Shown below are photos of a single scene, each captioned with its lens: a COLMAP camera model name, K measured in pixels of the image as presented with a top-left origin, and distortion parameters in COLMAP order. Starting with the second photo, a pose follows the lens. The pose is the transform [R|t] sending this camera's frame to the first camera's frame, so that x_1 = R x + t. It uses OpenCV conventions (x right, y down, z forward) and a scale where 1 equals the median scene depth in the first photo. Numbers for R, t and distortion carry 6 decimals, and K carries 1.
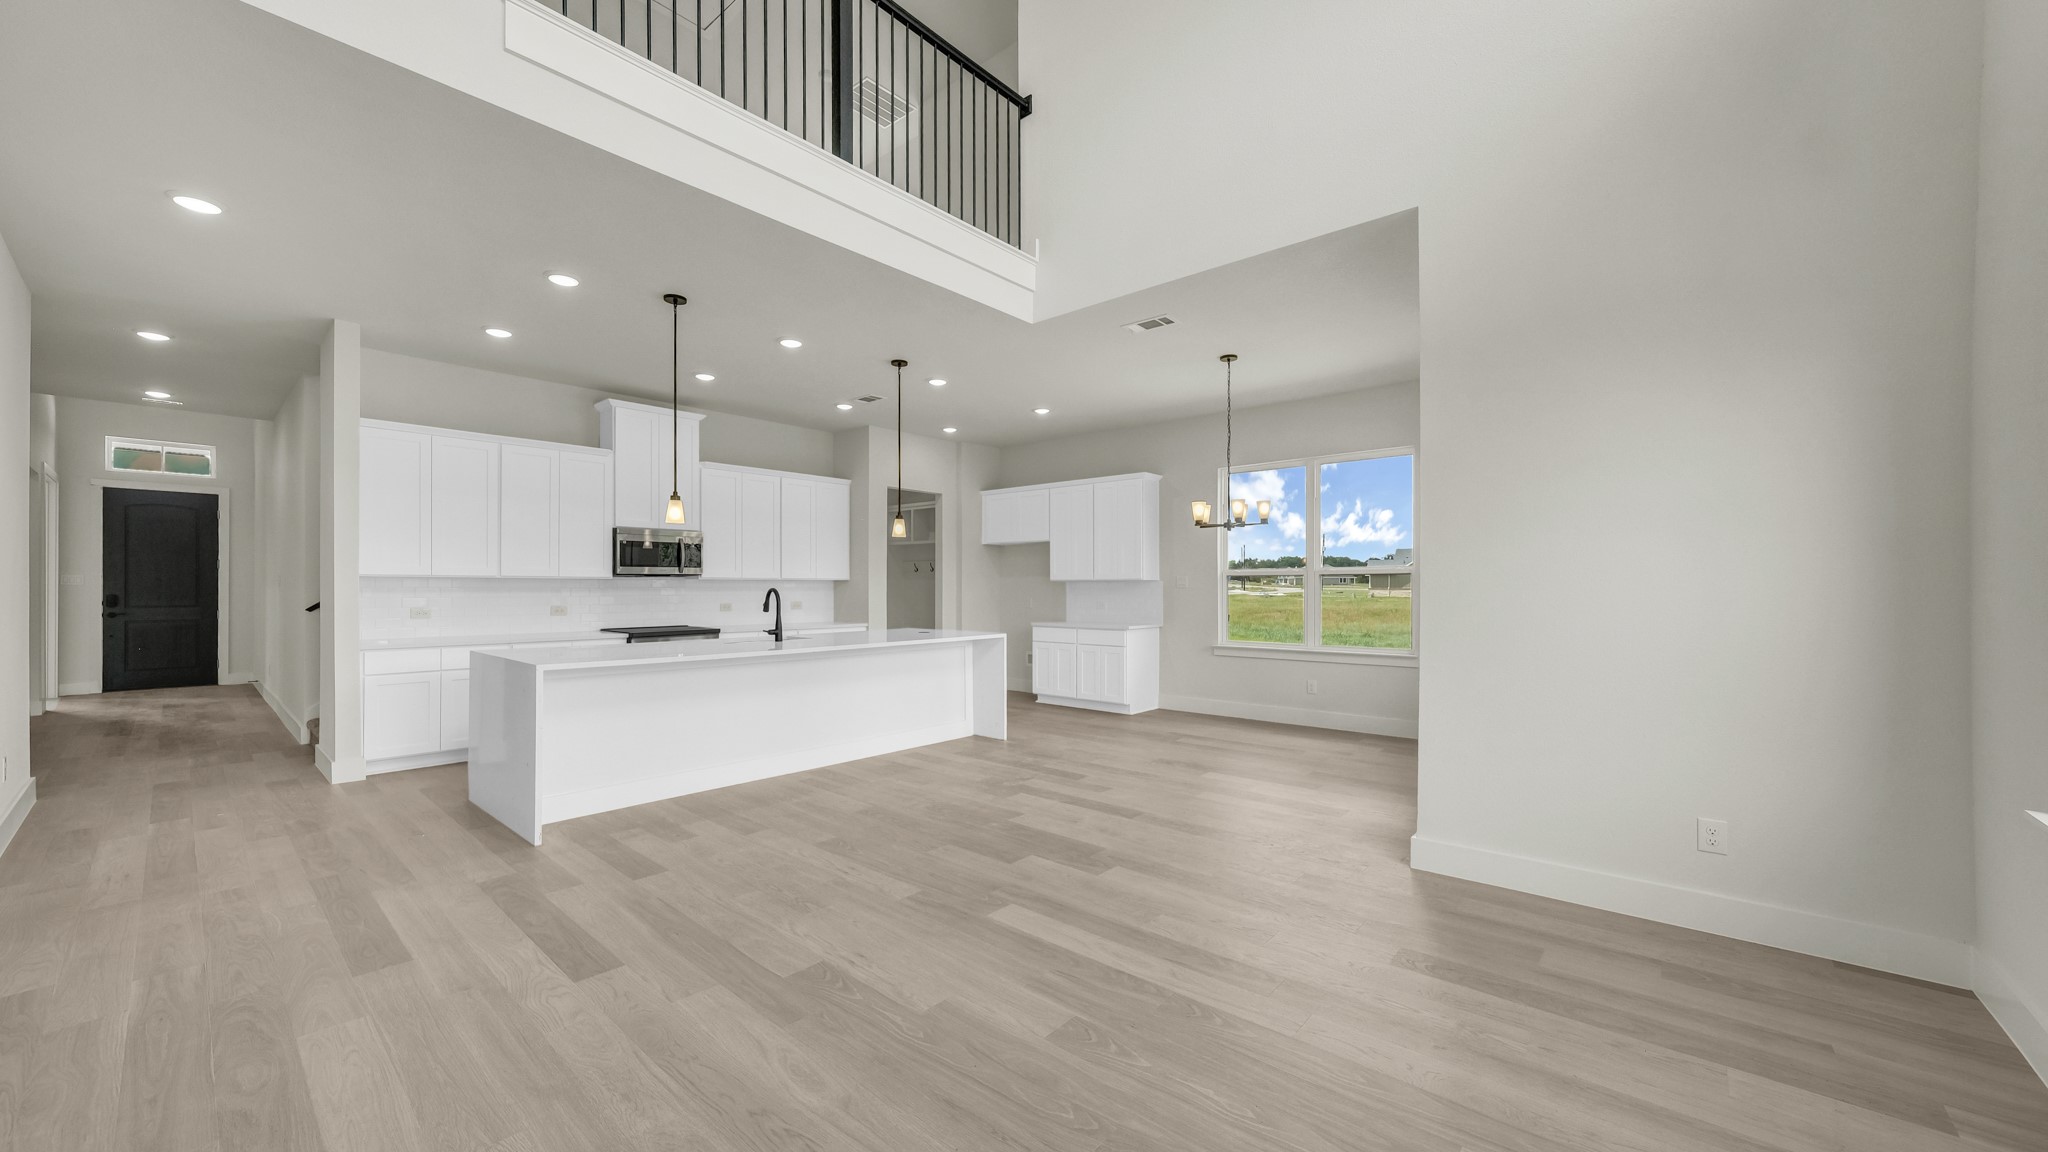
lens RADIAL K [[734.1, 0, 1021.7], [0, 734.1, 594.7], [0, 0, 1]] dist [-0.004463, 0.002496]
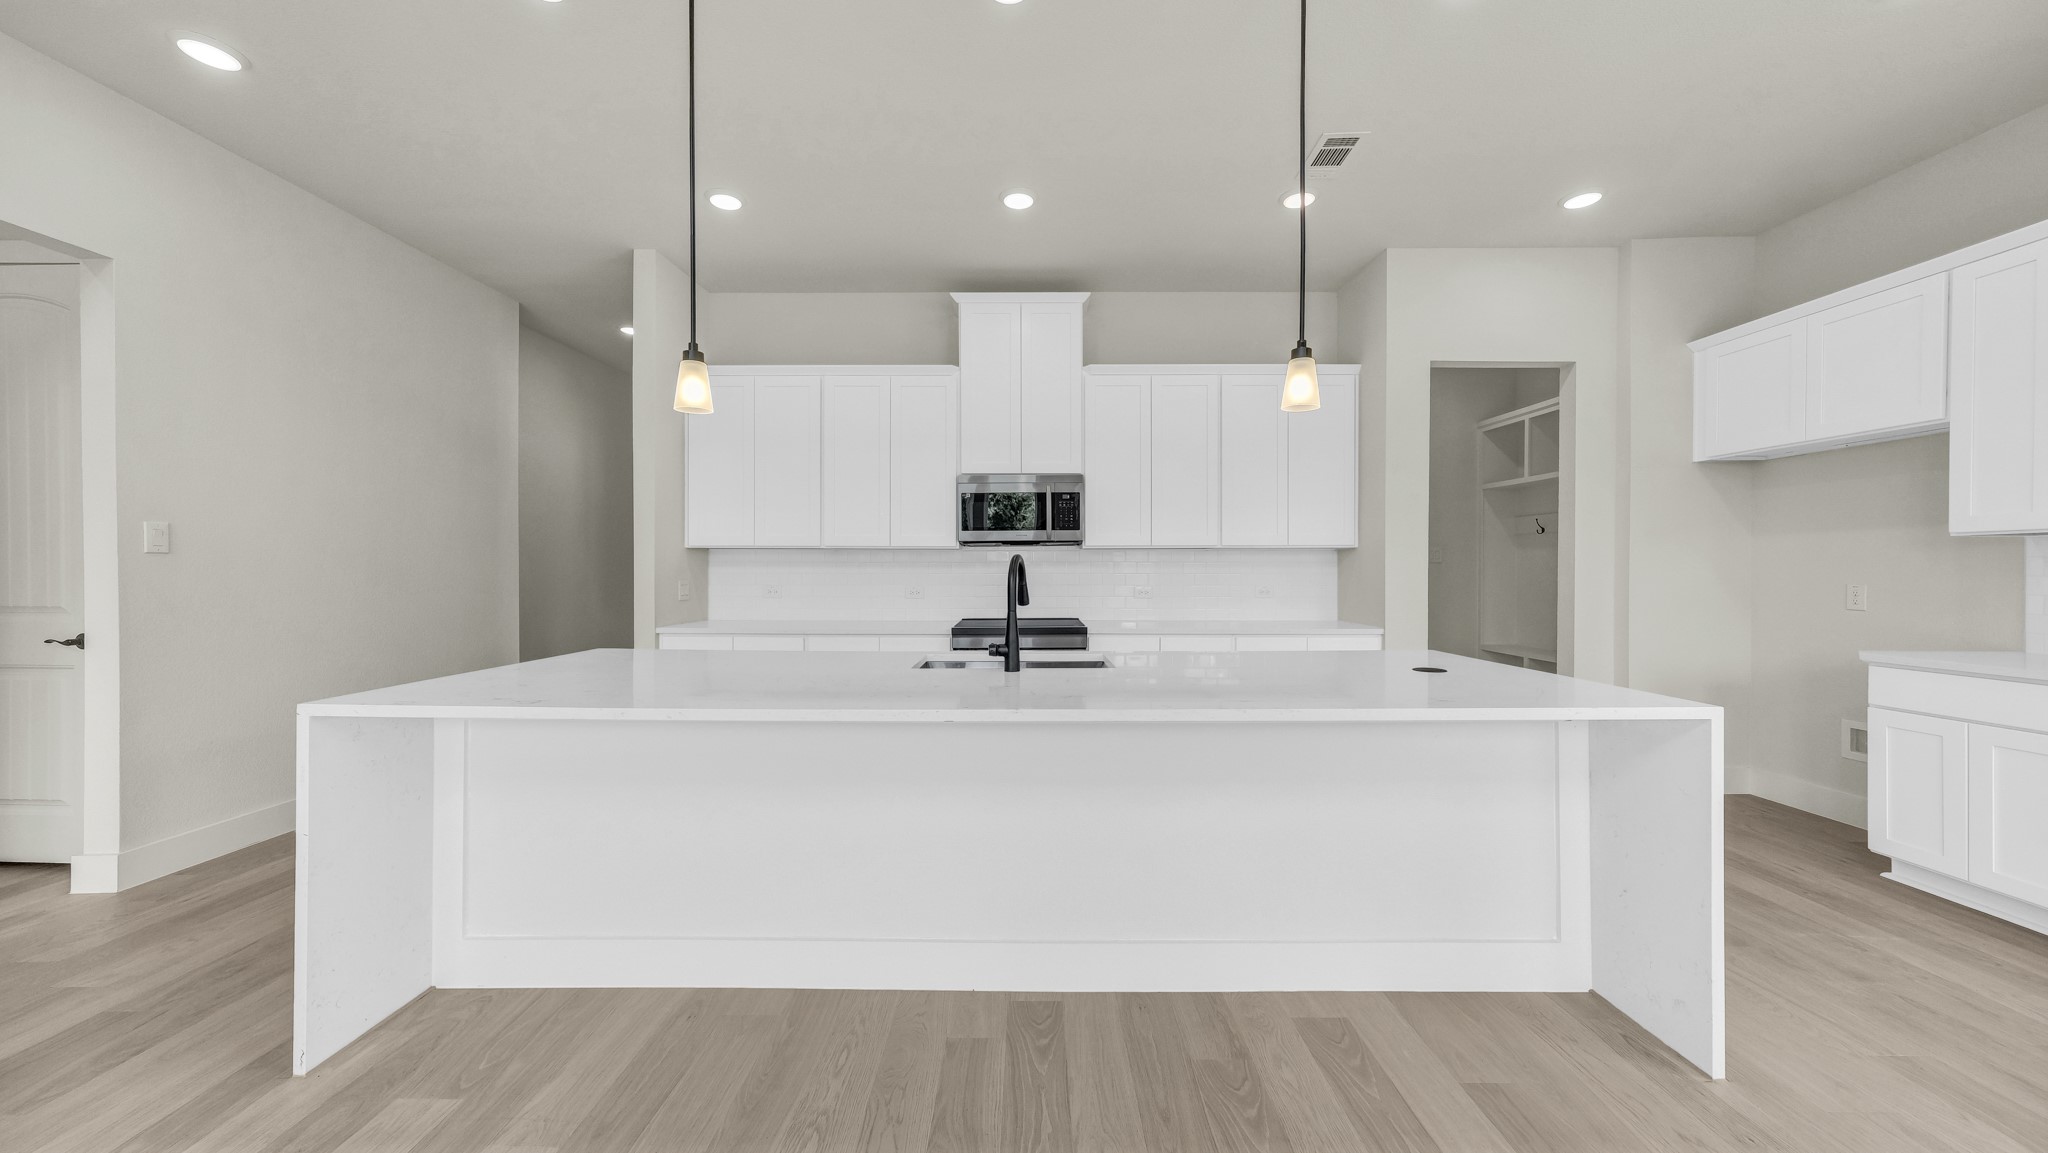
lens RADIAL K [[728.9, 0, 1025.6], [0, 728.9, 569.6], [0, 0, 1]] dist [-0.002294, 0.000819]
pose [[0.661856, -0.002576, -0.749627, 0.012944], [-0.005681, 0.999948, -0.008452, 0.004218], [0.749609, 0.009852, 0.661807, 0.598731]]
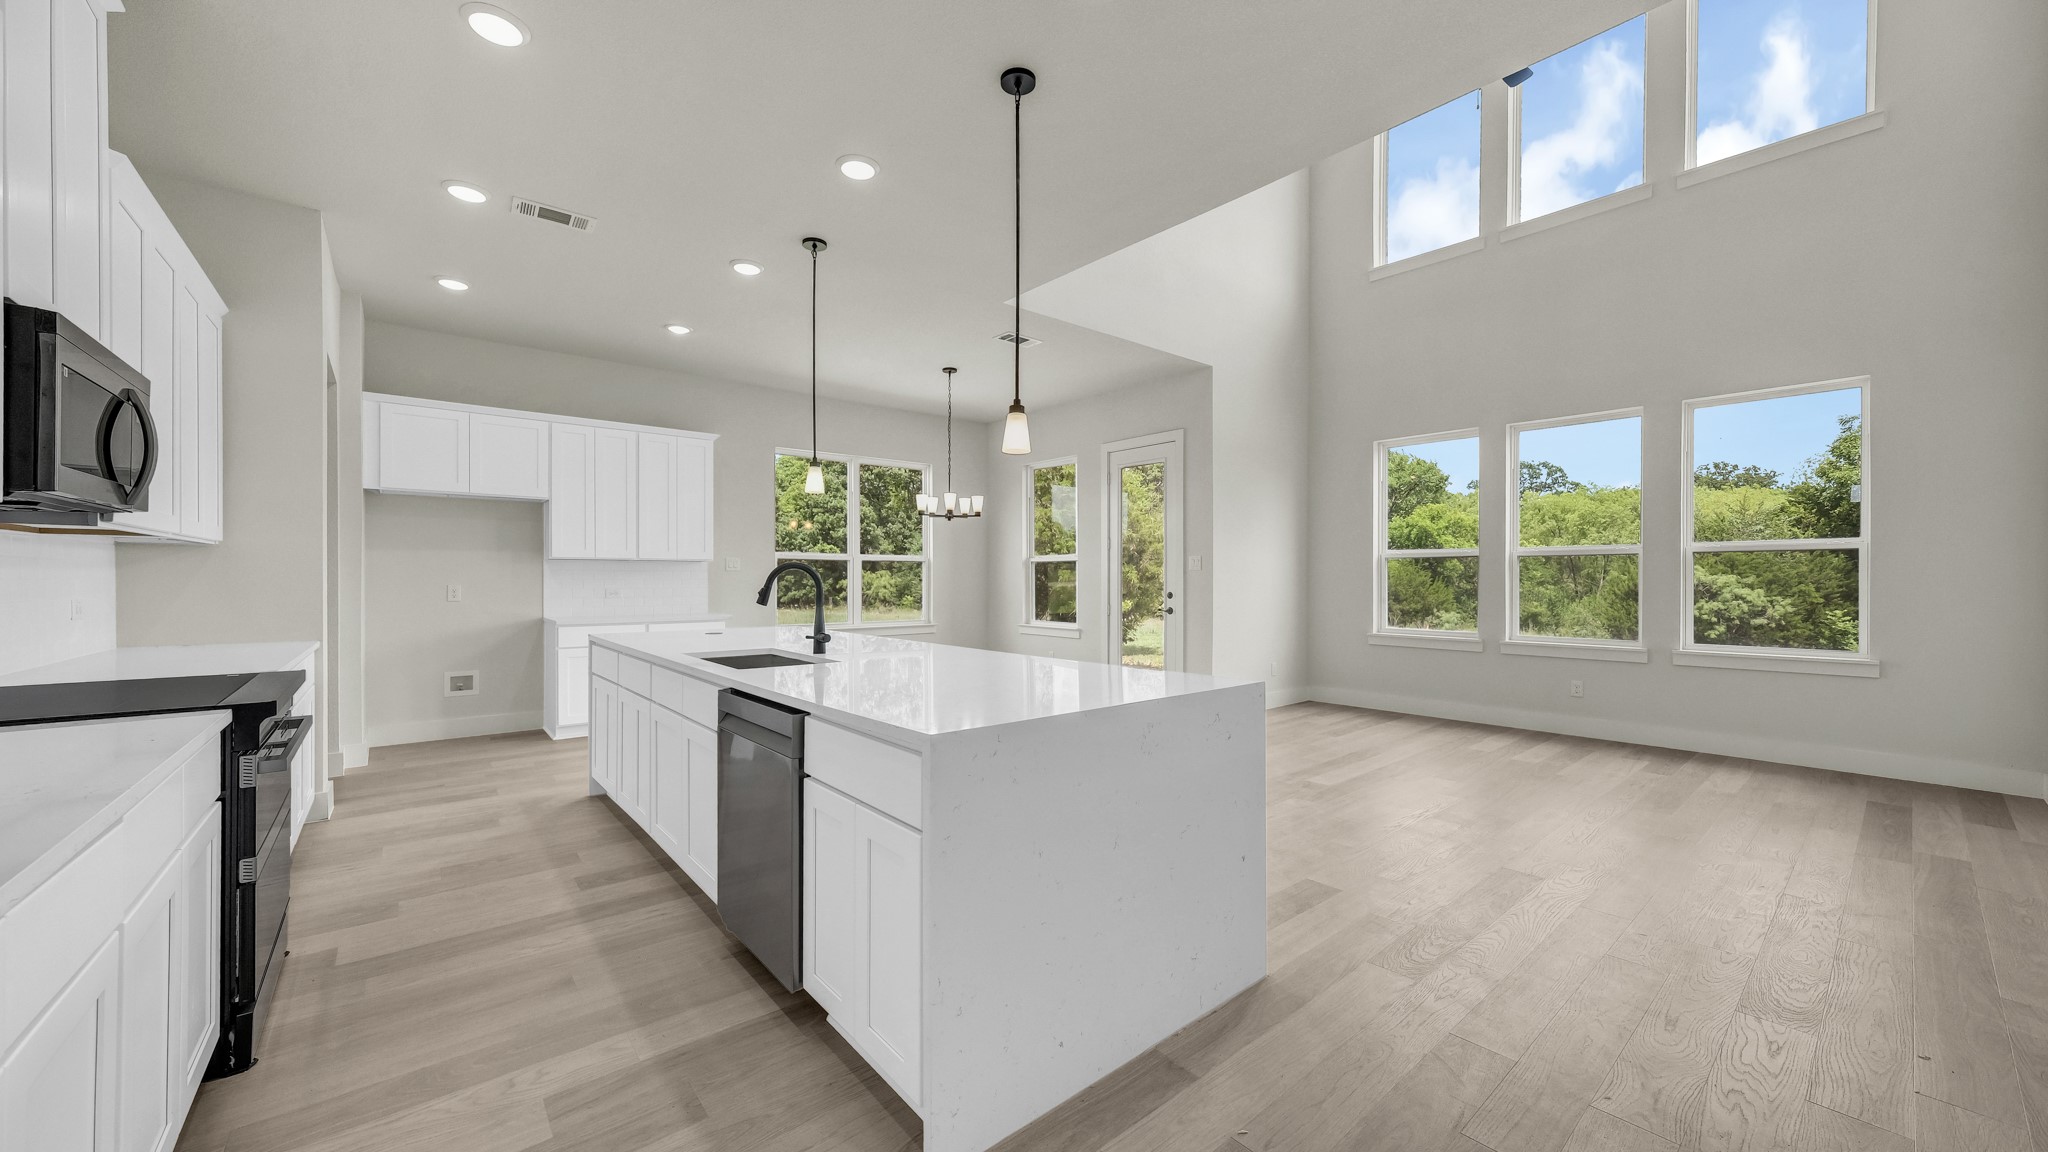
lens RADIAL K [[734.1, 0, 1014.7], [0, 734.1, 576.0], [0, 0, 1]] dist [-0.004463, 0.002496]
pose [[0.147456, 0.005465, 0.989054, -0.764908], [0.007229, 0.999952, -0.006603, 0.007720], [-0.989042, 0.008123, 0.147409, 0.640916]]
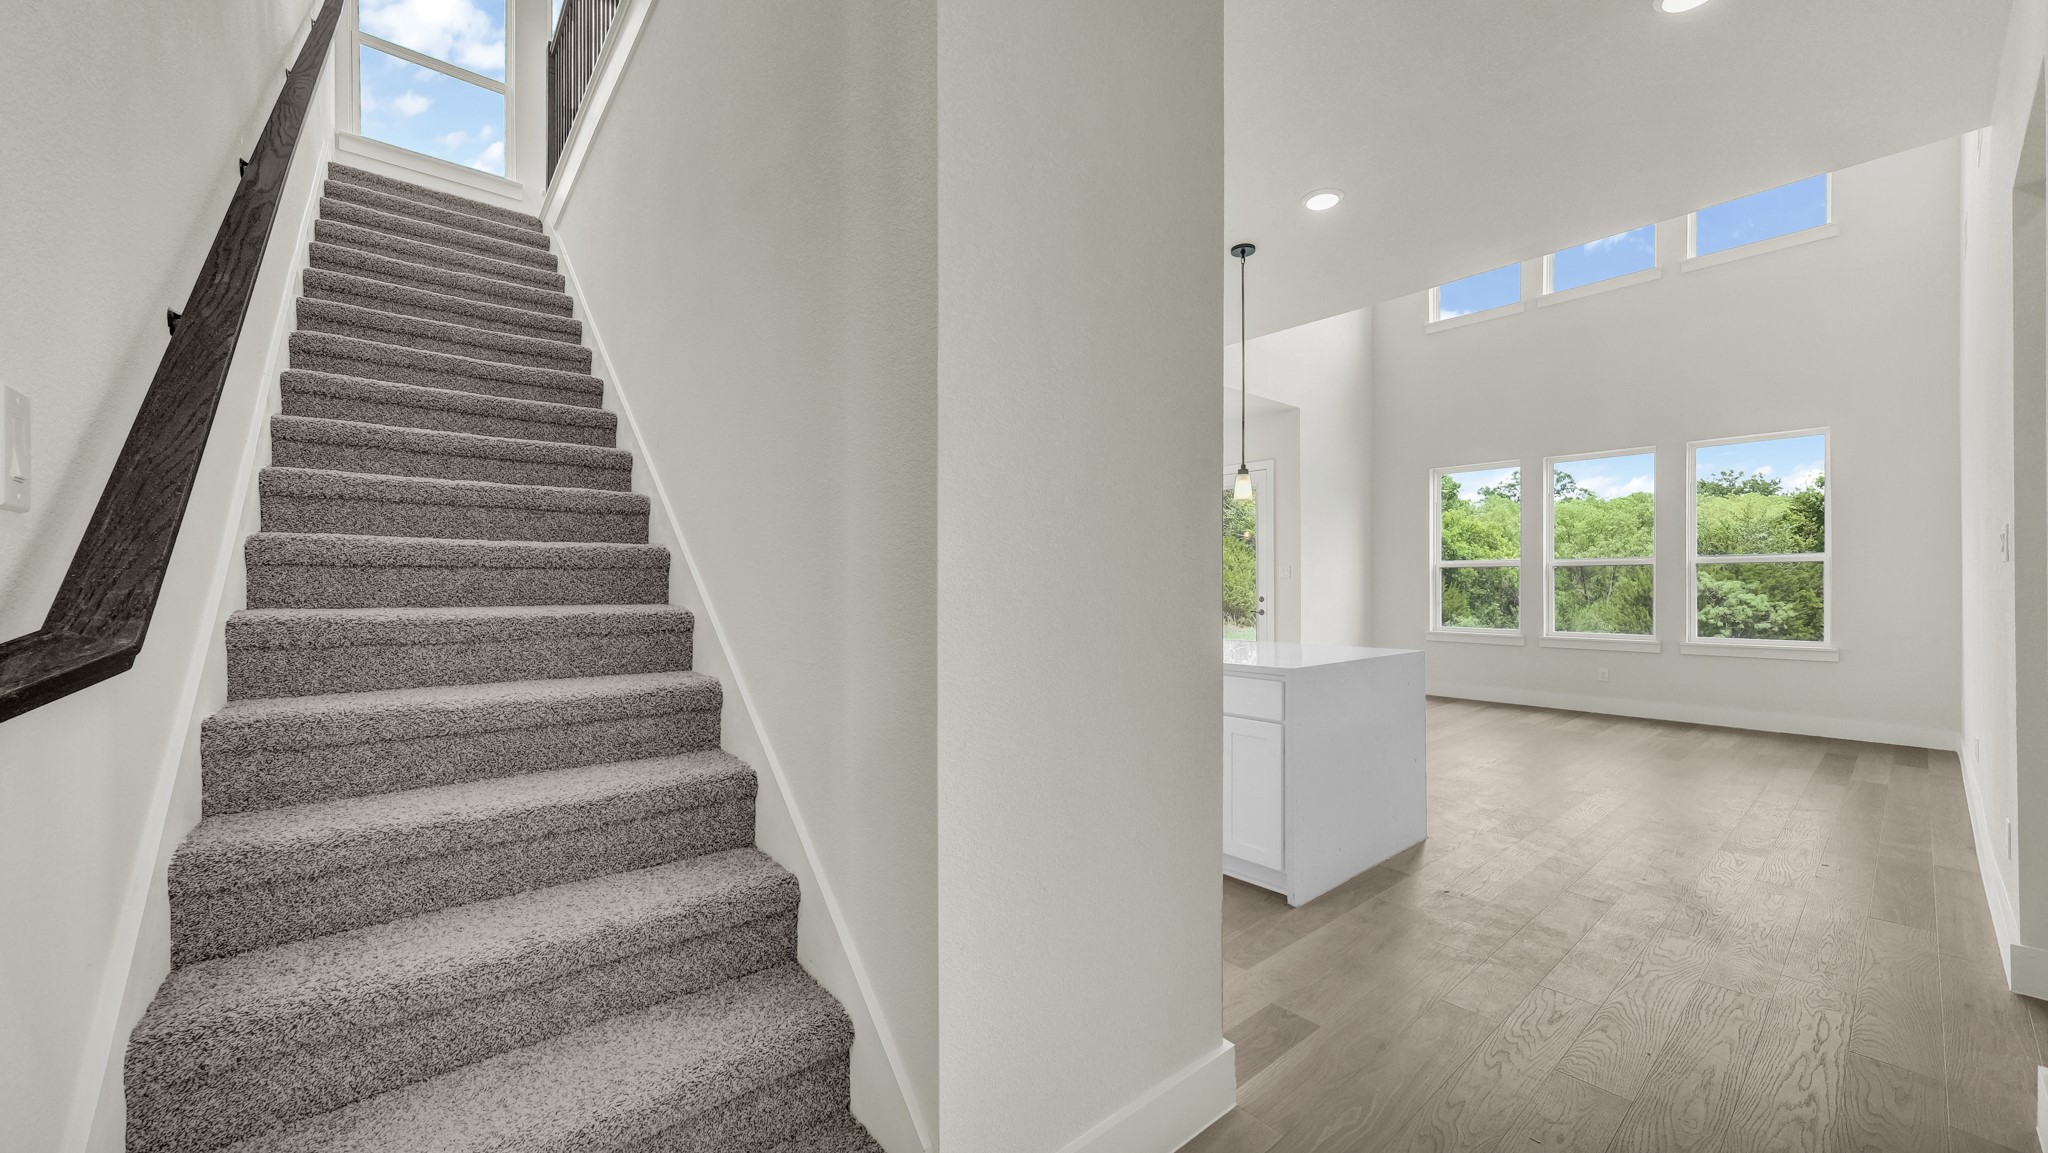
lens RADIAL K [[728.9, 0, 1038.6], [0, 728.9, 578.4], [0, 0, 1]] dist [-0.002294, 0.000819]
pose [[0.137762, 0.010769, 0.990407, -0.980960], [0.008244, 0.999894, -0.012019, 0.006095], [-0.990431, 0.009821, 0.137659, 0.783629]]
